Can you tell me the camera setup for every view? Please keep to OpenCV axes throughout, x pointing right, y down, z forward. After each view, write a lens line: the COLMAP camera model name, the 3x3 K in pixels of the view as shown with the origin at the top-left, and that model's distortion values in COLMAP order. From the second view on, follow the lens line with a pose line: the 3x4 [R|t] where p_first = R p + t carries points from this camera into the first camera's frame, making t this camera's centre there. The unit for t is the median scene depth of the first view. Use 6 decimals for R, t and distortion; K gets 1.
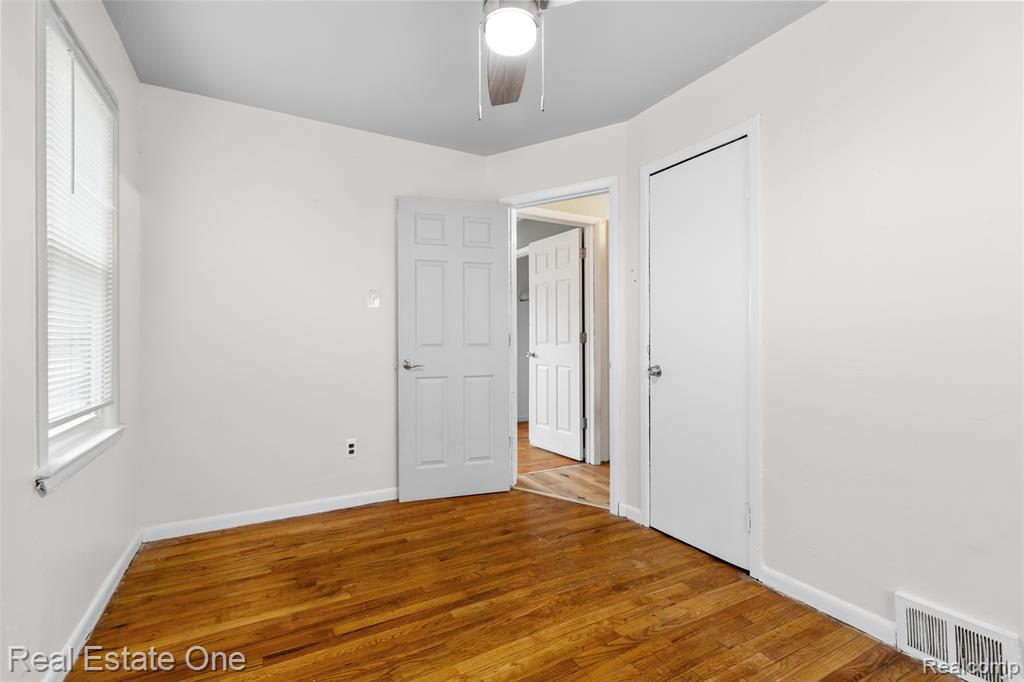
lens RADIAL K [[460.8, 0, 510.3], [0, 460.8, 338.1], [0, 0, 1]] dist [0.017897, -0.000082]
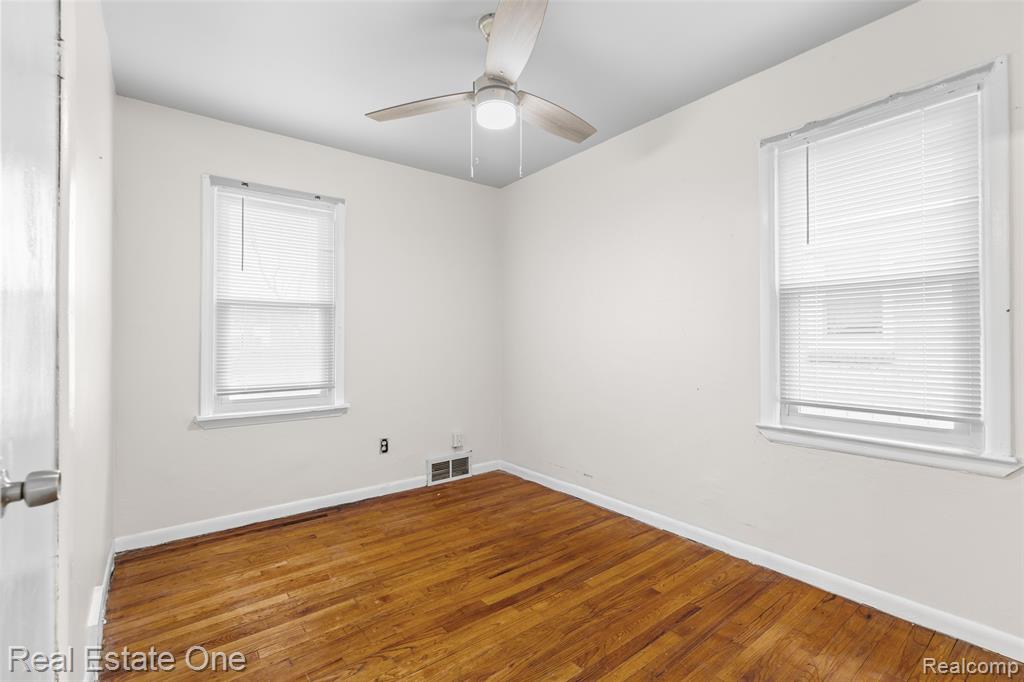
lens RADIAL K [[460.8, 0, 512.8], [0, 460.8, 339.5], [0, 0, 1]] dist [0.017897, -0.000082]
pose [[-0.986716, 0.002750, -0.162434, 0.146763], [0.004396, 0.999943, -0.009775, -0.010116], [0.162398, -0.010360, -0.986671, 2.012288]]
